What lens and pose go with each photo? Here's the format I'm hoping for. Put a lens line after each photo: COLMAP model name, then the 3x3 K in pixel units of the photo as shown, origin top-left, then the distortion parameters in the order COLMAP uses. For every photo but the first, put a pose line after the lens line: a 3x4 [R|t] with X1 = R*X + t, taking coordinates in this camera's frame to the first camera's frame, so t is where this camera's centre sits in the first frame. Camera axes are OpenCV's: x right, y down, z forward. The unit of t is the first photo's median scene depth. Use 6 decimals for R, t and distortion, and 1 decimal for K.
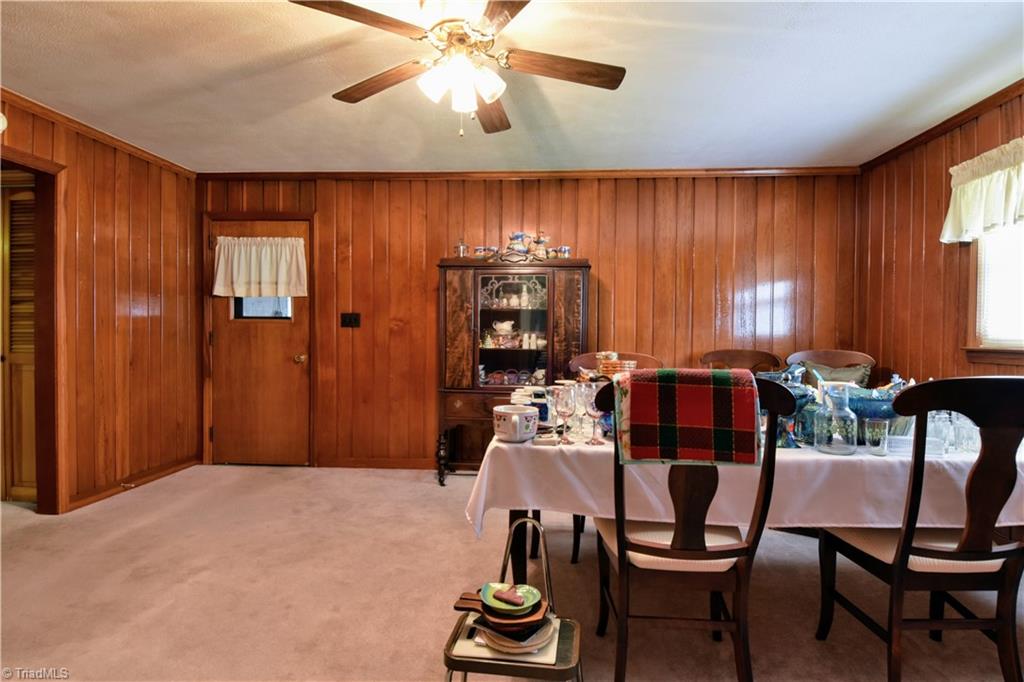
lens RADIAL K [[535.5, 0, 521.4], [0, 535.5, 342.5], [0, 0, 1]] dist [0.050665, -0.047490]
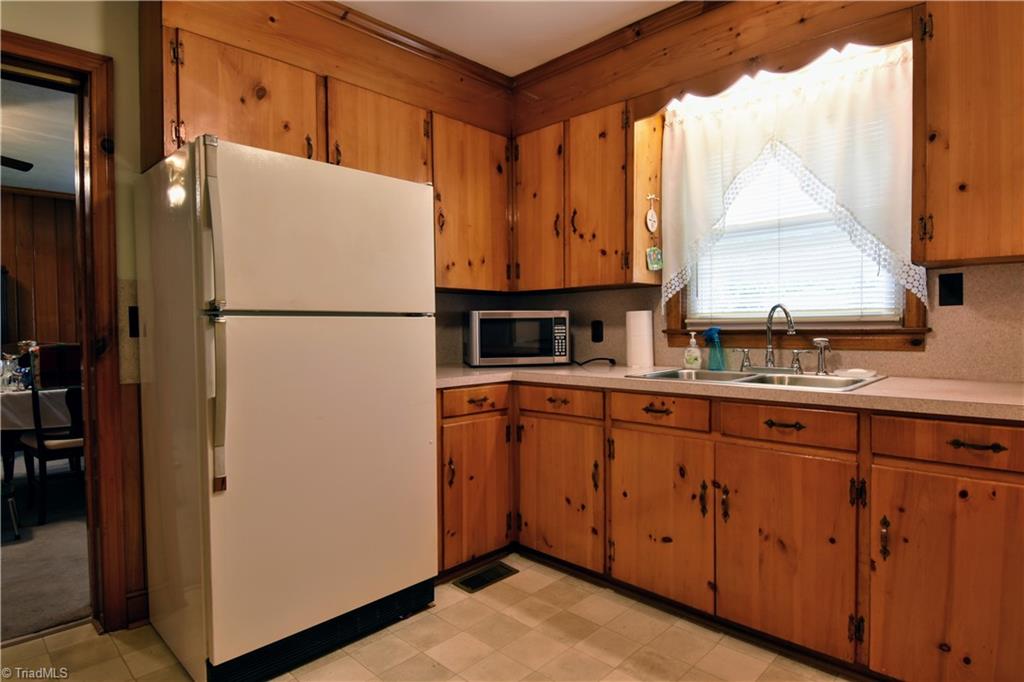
lens RADIAL K [[552.6, 0, 521.1], [0, 552.6, 341.9], [0, 0, 1]] dist [0.050737, -0.046273]
pose [[0.640687, -0.035189, 0.766995, -0.087934], [0.025053, 0.999375, 0.024923, 0.009956], [-0.767393, 0.003248, 0.641168, -0.608183]]
